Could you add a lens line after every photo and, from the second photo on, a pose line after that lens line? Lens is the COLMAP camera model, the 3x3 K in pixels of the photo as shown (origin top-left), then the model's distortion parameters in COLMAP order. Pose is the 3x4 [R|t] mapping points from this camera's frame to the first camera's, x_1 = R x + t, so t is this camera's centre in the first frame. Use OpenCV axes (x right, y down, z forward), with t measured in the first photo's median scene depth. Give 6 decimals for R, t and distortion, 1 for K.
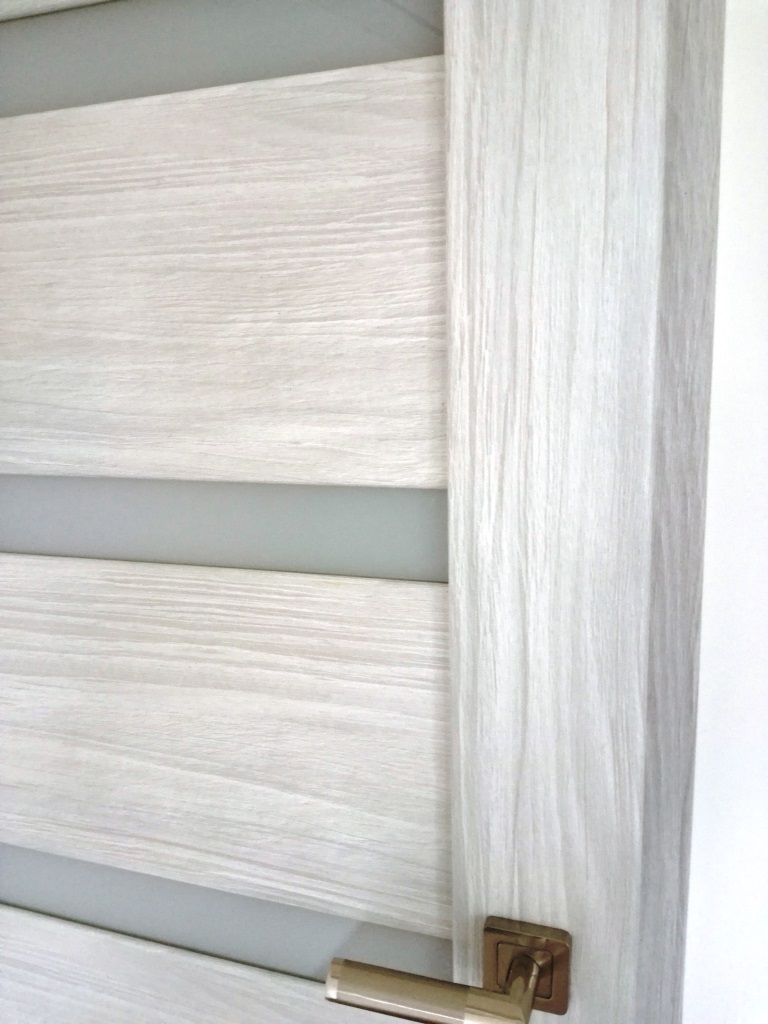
lens RADIAL K [[823.5, 0, 360.1], [0, 823.5, 508.9], [0, 0, 1]] dist [0.102961, -0.226667]
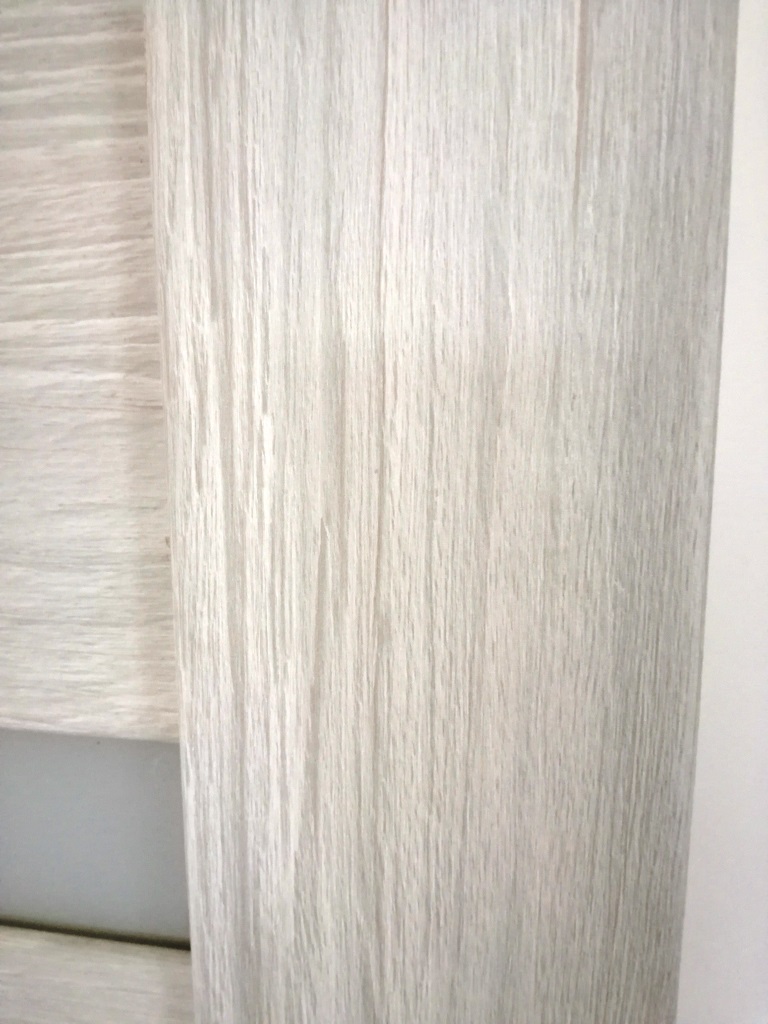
lens RADIAL K [[823.5, 0, 360.1], [0, 823.5, 508.9], [0, 0, 1]] dist [0.102961, -0.226667]
pose [[0.983009, -0.017596, 0.182711, 0.124326], [0.015947, 0.999818, 0.010493, -0.151573], [-0.182863, -0.007402, 0.983111, 0.619729]]
